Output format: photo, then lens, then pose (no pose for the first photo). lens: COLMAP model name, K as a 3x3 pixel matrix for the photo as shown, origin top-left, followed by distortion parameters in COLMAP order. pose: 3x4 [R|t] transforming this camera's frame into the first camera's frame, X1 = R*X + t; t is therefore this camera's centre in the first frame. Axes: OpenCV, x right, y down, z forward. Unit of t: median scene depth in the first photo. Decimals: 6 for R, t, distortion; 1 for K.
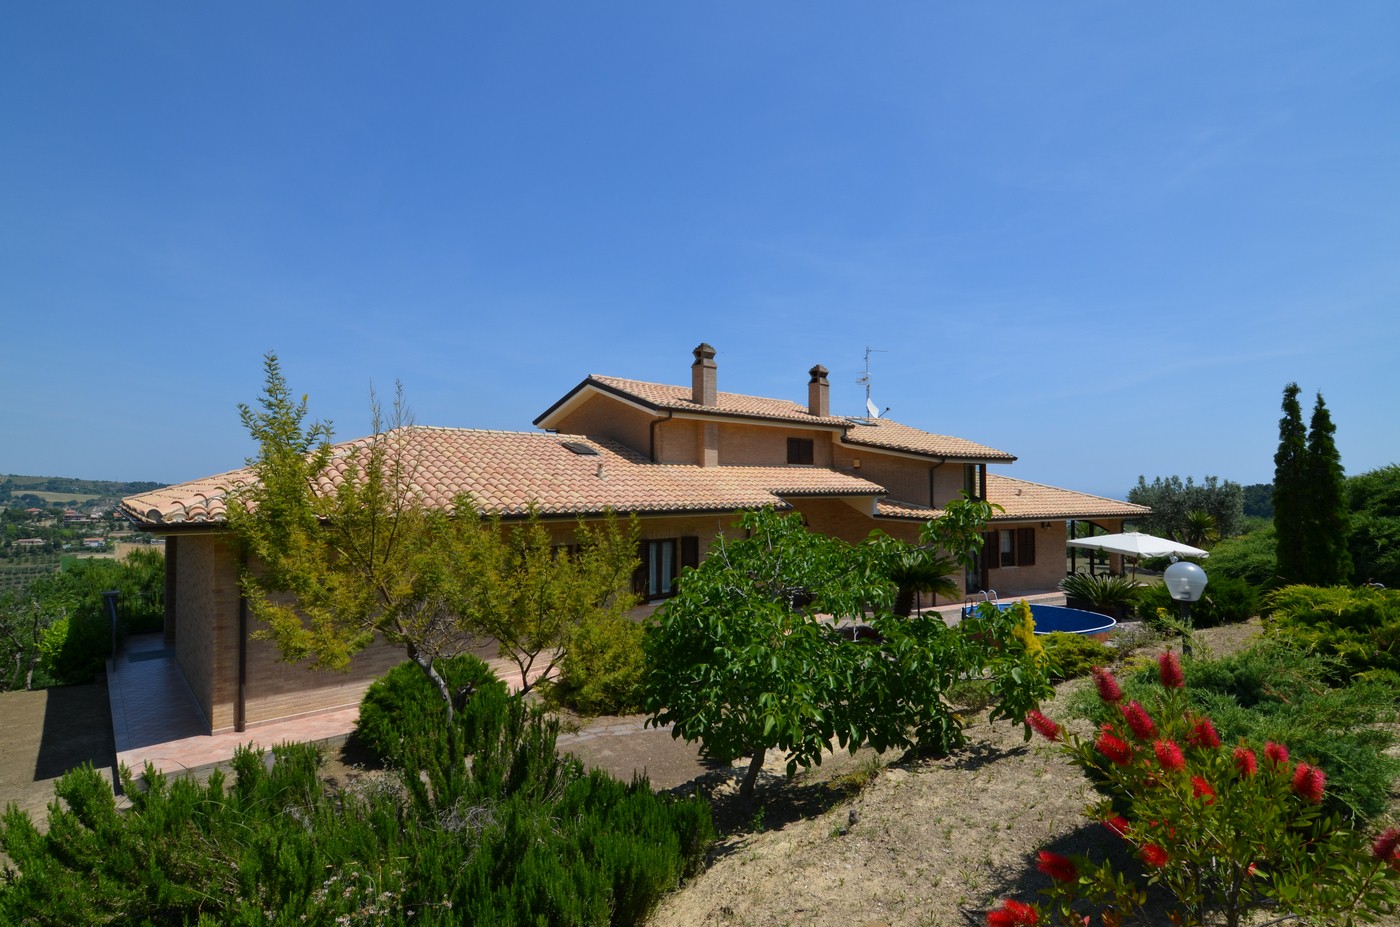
lens RADIAL K [[674.3, 0, 700.0], [0, 674.3, 463.5], [0, 0, 1]] dist [-0.001587, -0.015446]
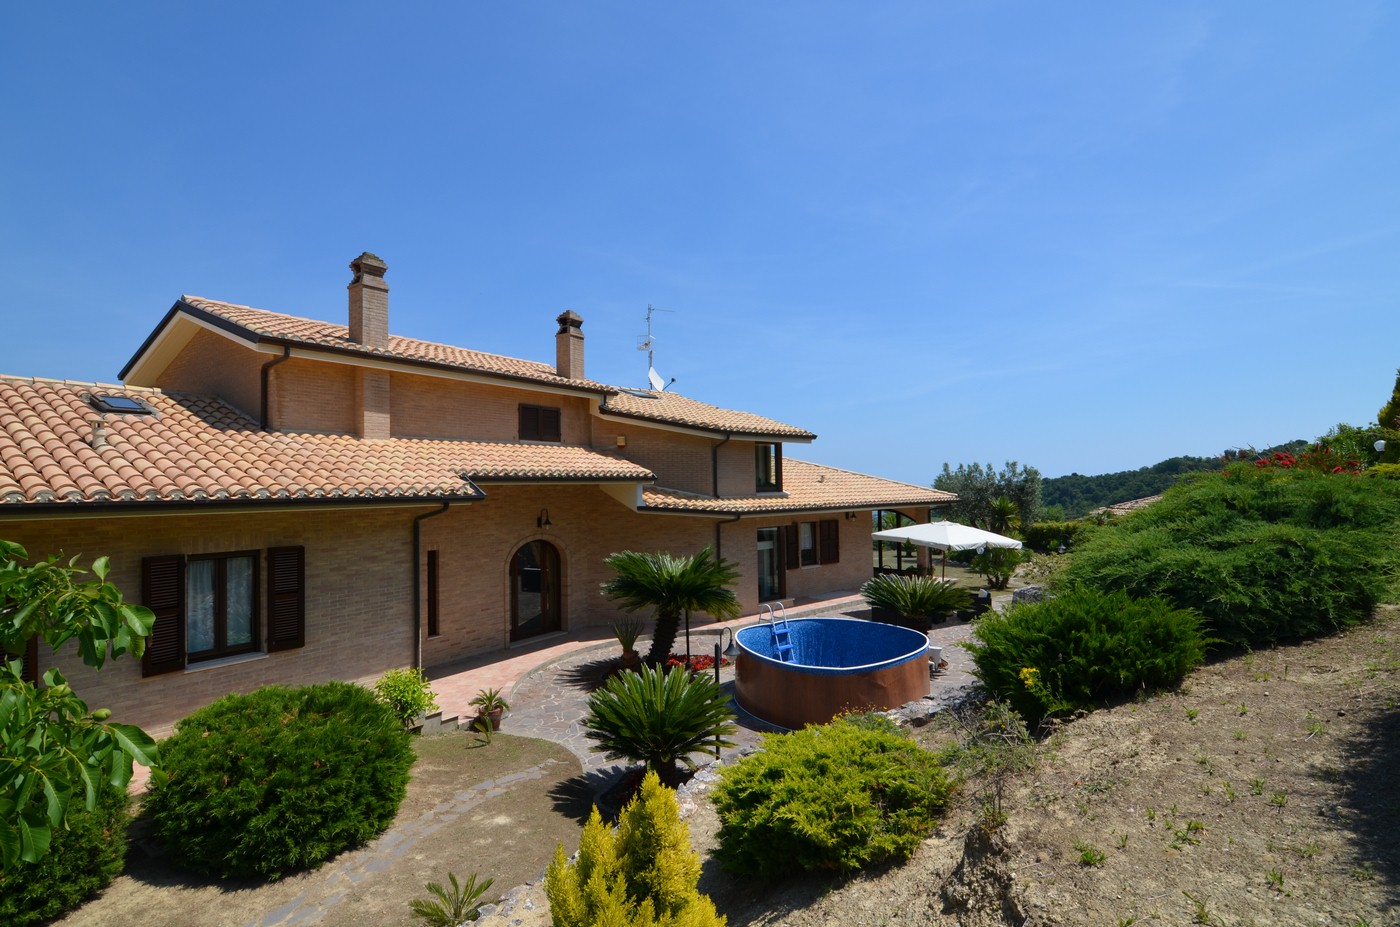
lens RADIAL K [[674.3, 0, 700.0], [0, 674.3, 463.5], [0, 0, 1]] dist [-0.001587, -0.015446]
pose [[0.971088, -0.007015, 0.238618, 0.138387], [0.007288, 0.999973, -0.000261, 0.026494], [-0.238610, 0.001992, 0.971113, 0.236571]]
